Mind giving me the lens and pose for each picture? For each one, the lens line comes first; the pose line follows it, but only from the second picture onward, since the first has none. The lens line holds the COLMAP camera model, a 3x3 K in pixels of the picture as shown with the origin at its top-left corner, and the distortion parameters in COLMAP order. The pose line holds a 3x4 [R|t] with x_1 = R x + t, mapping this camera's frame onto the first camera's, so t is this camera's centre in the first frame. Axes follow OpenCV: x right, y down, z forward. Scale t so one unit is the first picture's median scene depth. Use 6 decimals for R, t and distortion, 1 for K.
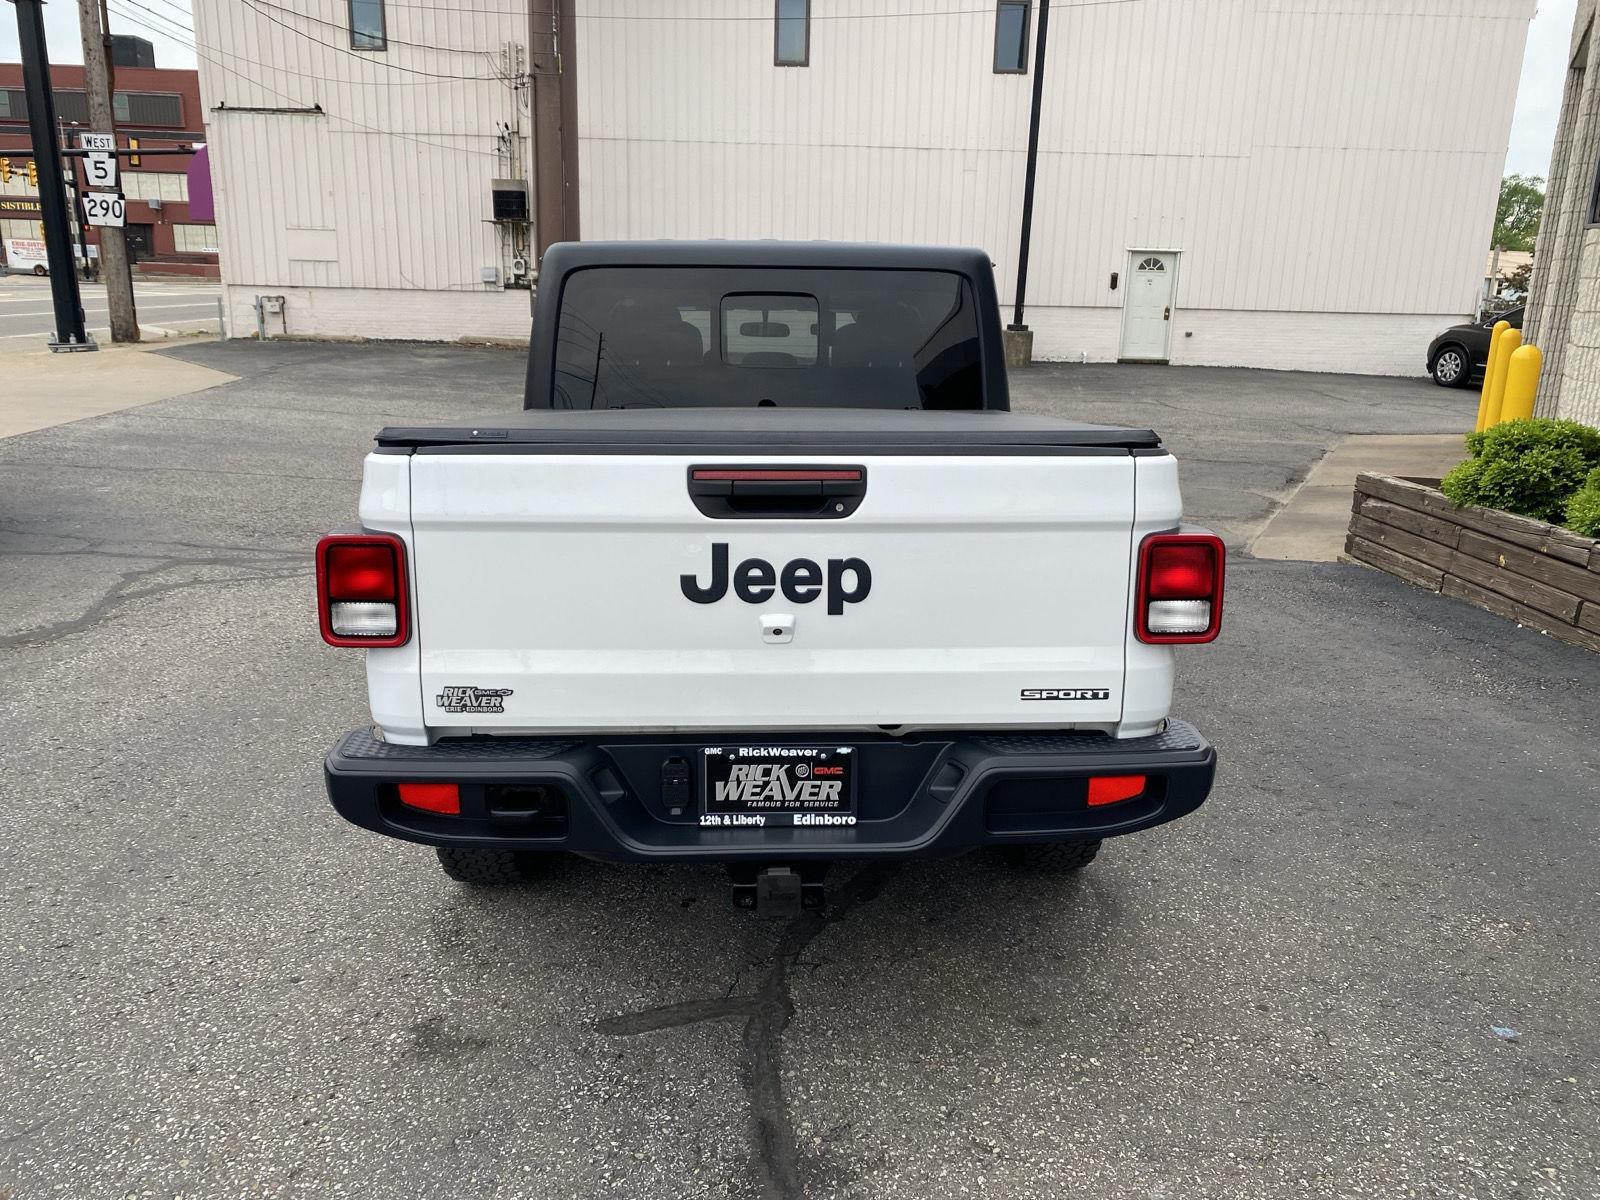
lens RADIAL K [[1232.3, 0, 800.0], [0, 1232.3, 600.0], [0, 0, 1]] dist [0.020015, -0.005363]
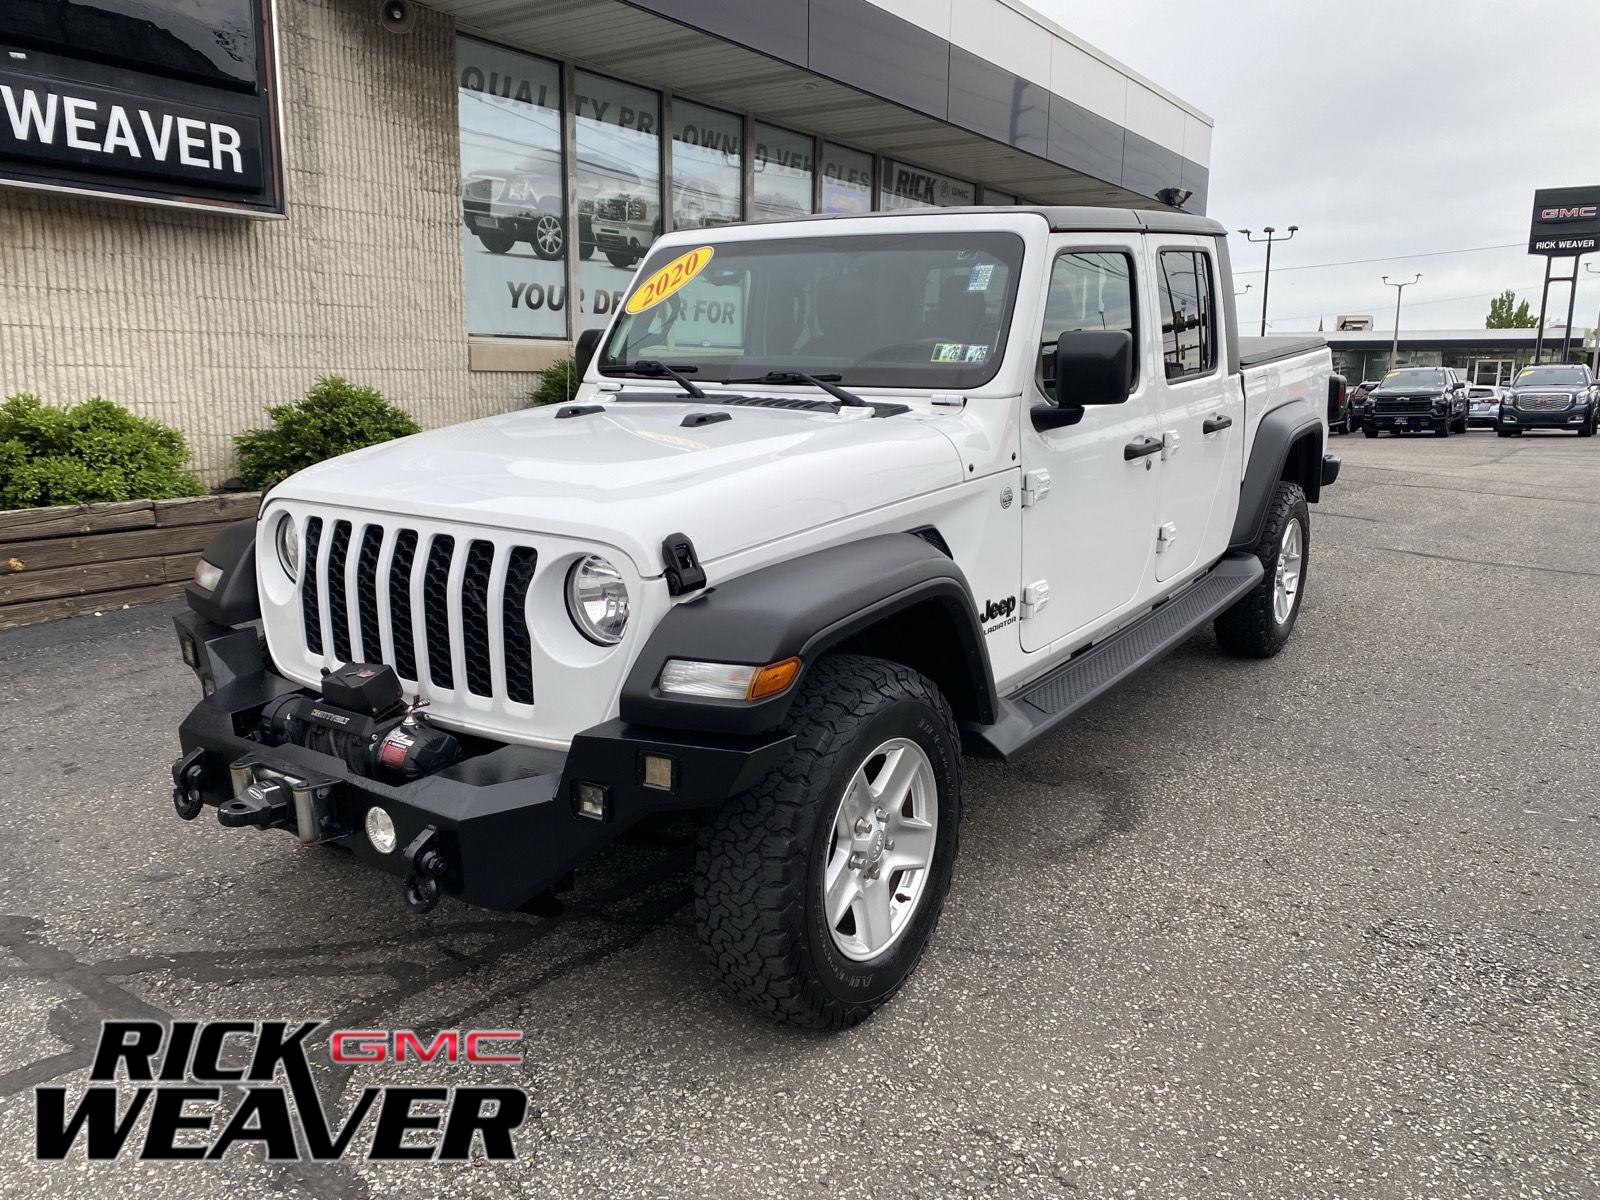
lens RADIAL K [[1209.4, 0, 800.0], [0, 1209.4, 600.0], [0, 0, 1]] dist [0.014982, 0.002704]
pose [[-0.803371, -0.139422, 0.578927, -0.794176], [0.122661, 0.912609, 0.389998, -0.606516], [-0.582708, 0.384325, -0.716063, 2.917977]]
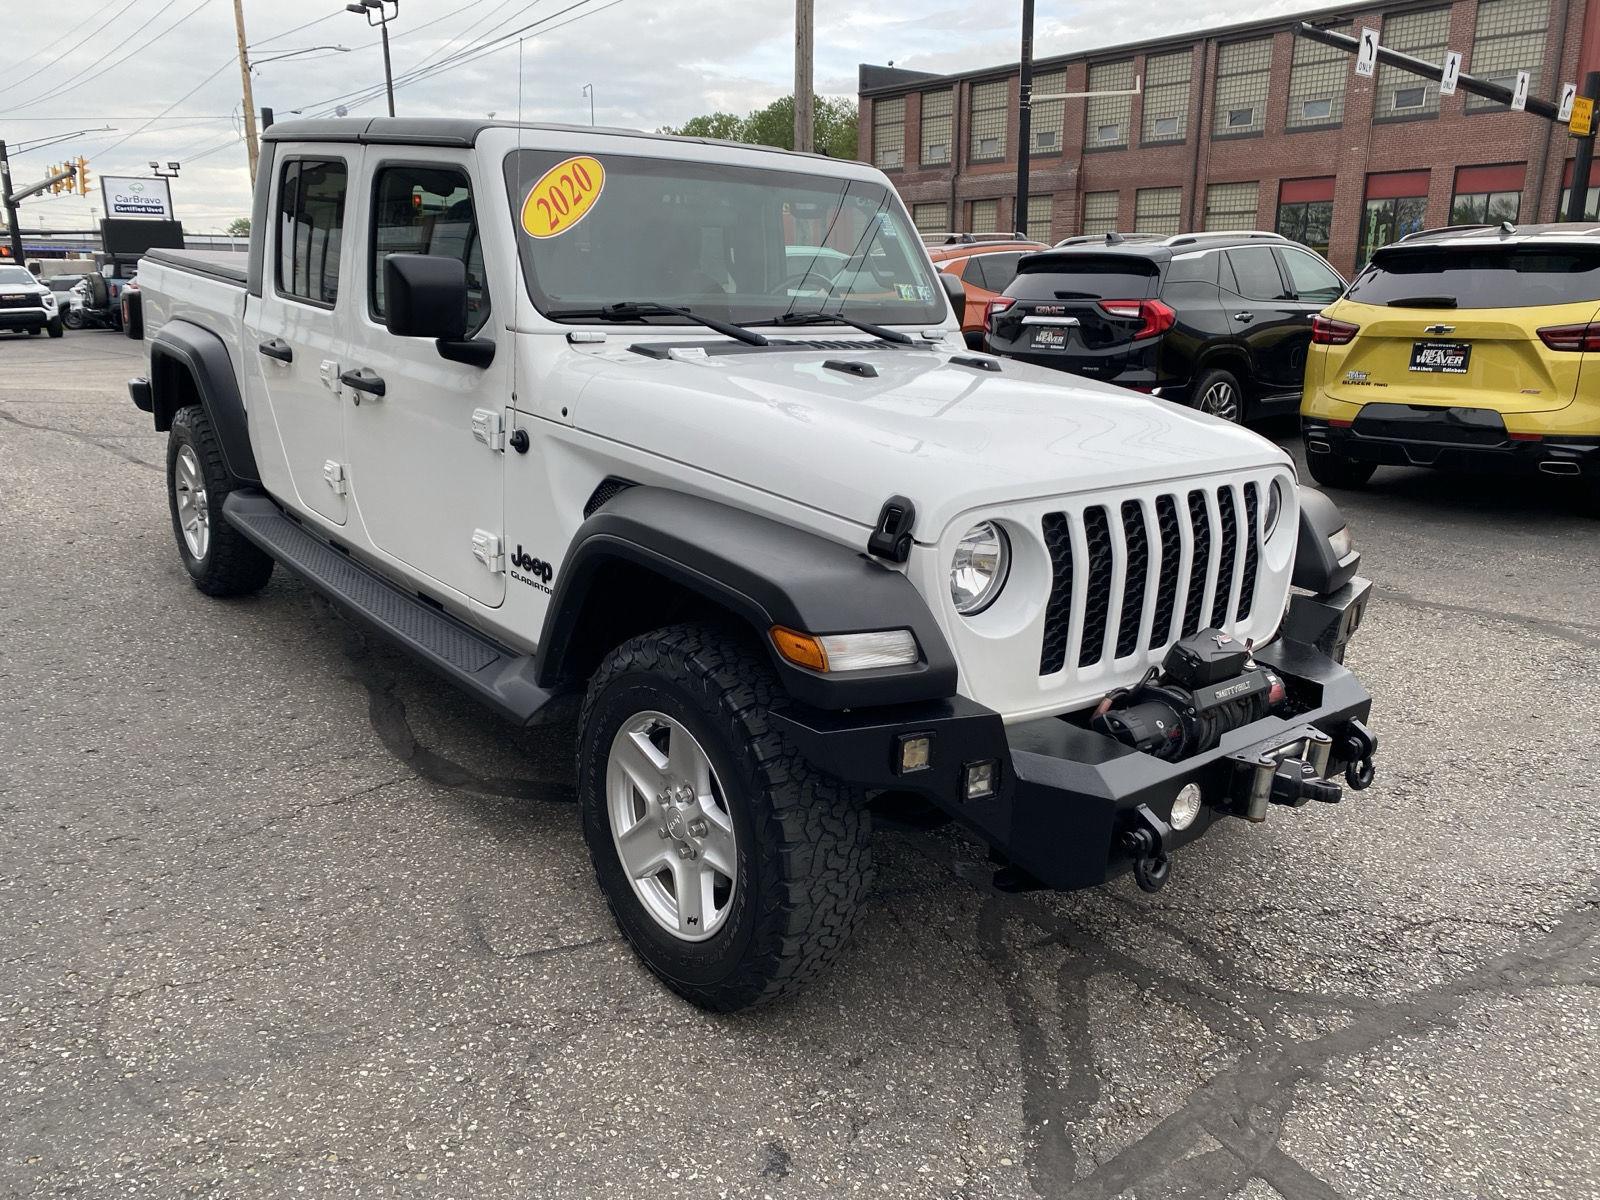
lens RADIAL K [[1218.5, 0, 791.5], [0, 1218.5, 606.8], [0, 0, 1]] dist [0.019404, -0.007605]
pose [[-0.794943, 0.128291, -0.592964, 0.632166], [-0.174815, 0.887493, 0.426376, -0.595795], [0.580952, 0.442604, -0.683079, 2.905394]]
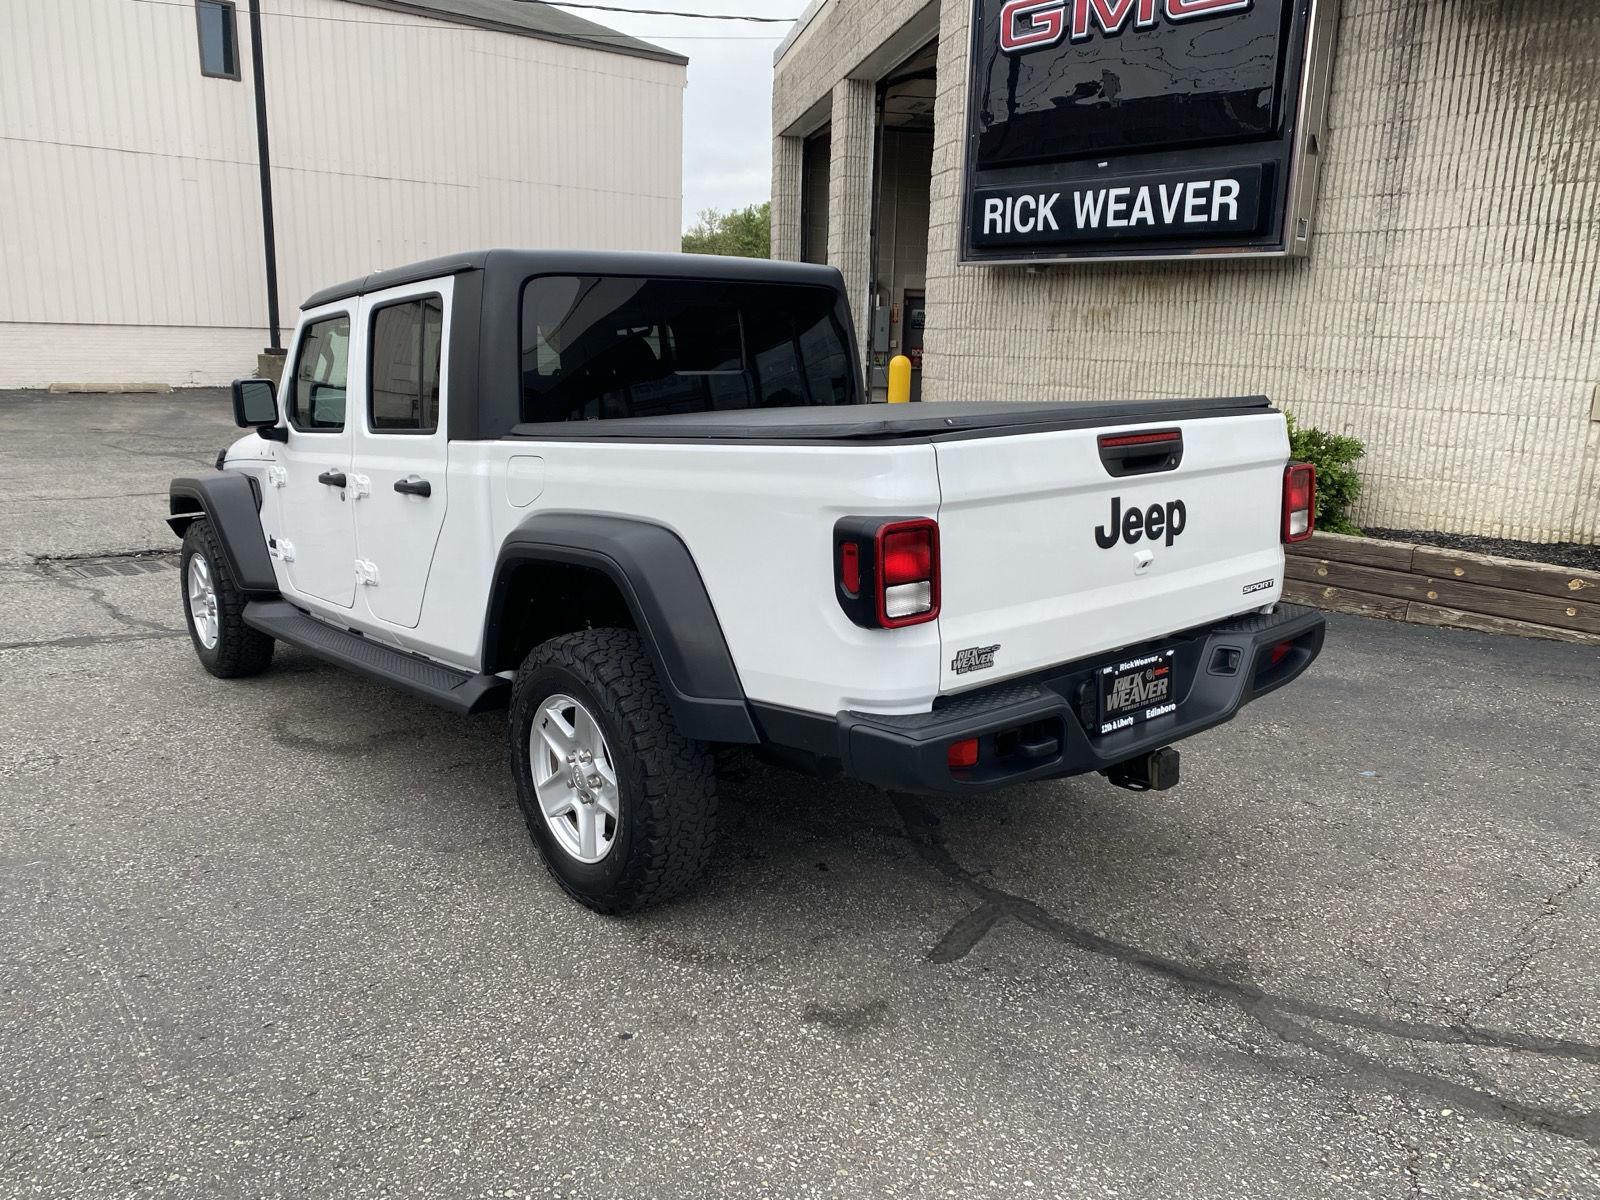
lens RADIAL K [[1224.6, 0, 813.0], [0, 1224.6, 620.1], [0, 0, 1]] dist [0.009457, 0.004033]
pose [[0.777098, -0.148814, 0.611533, -0.822588], [0.150531, 0.987391, 0.048992, -0.023765], [-0.611113, 0.053983, 0.789701, 0.175231]]
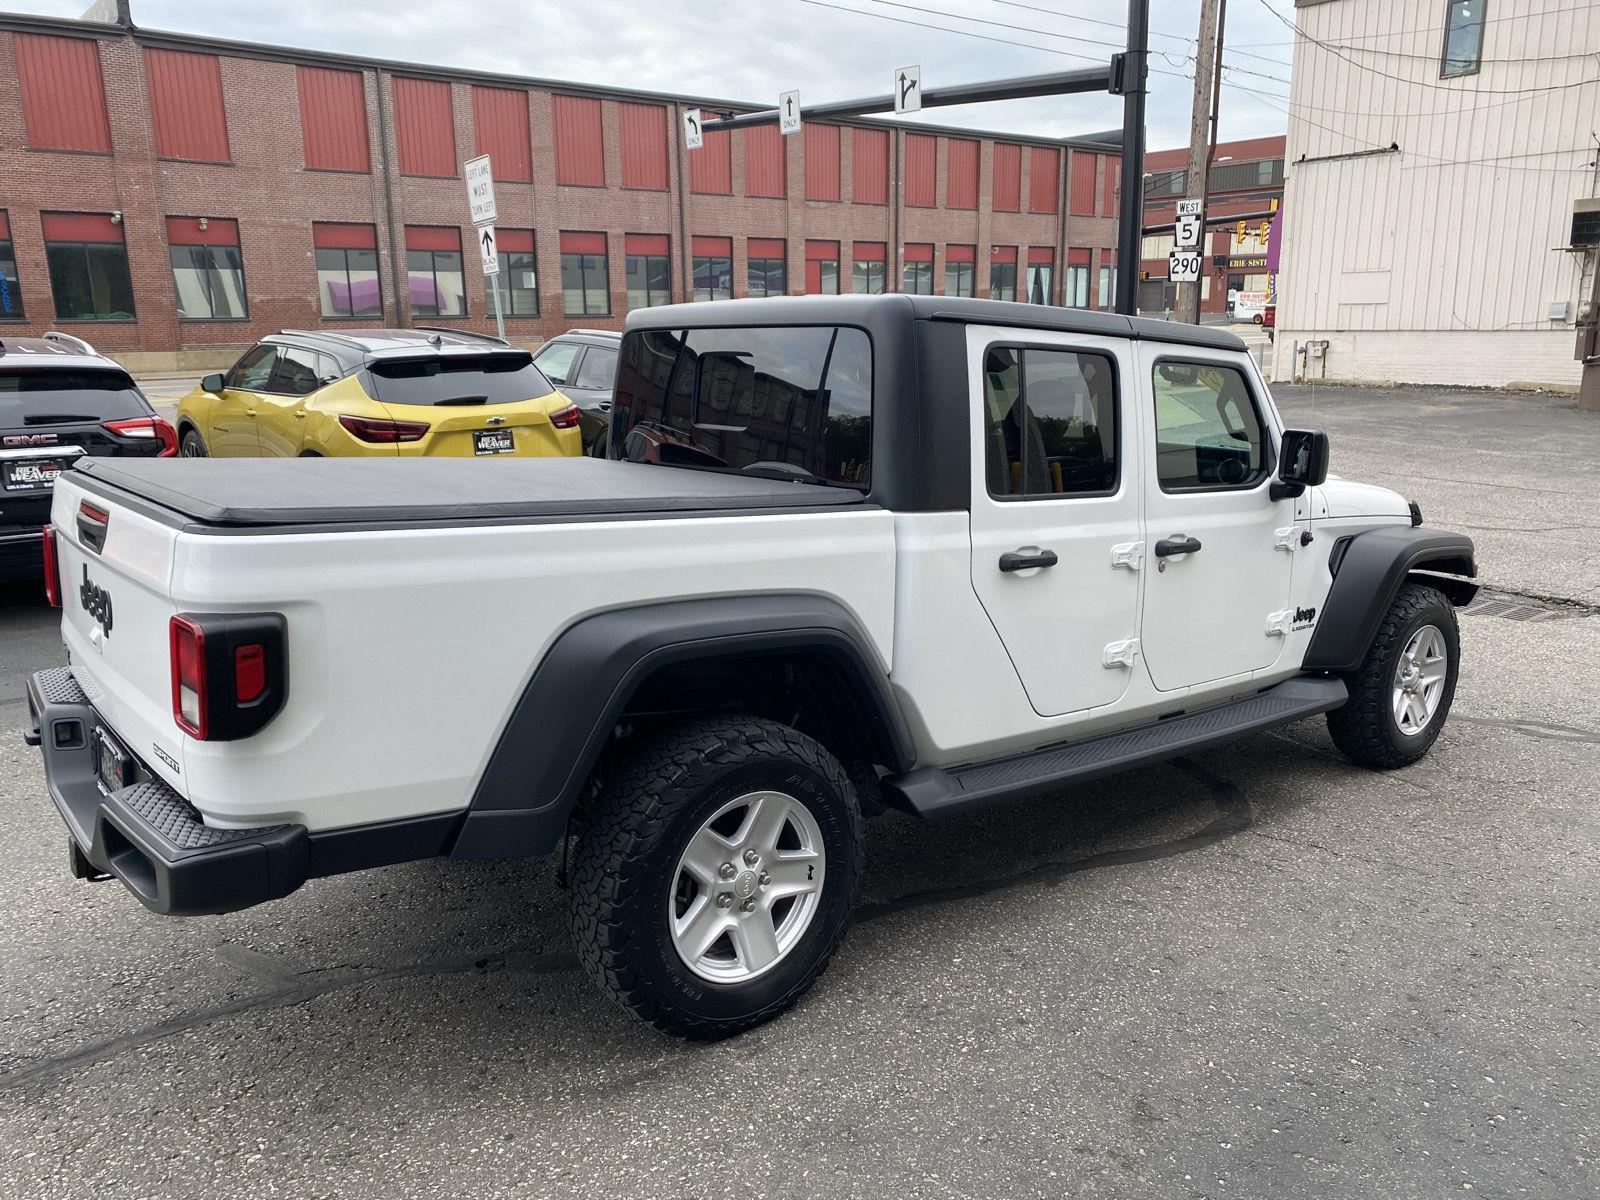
lens RADIAL K [[1221.7, 0, 806.6], [0, 1221.7, 604.4], [0, 0, 1]] dist [0.017182, -0.006622]
pose [[0.604226, 0.152194, -0.782143, 1.039127], [-0.173124, 0.983216, 0.057577, -0.156288], [0.777778, 0.100618, 0.620433, 0.620783]]
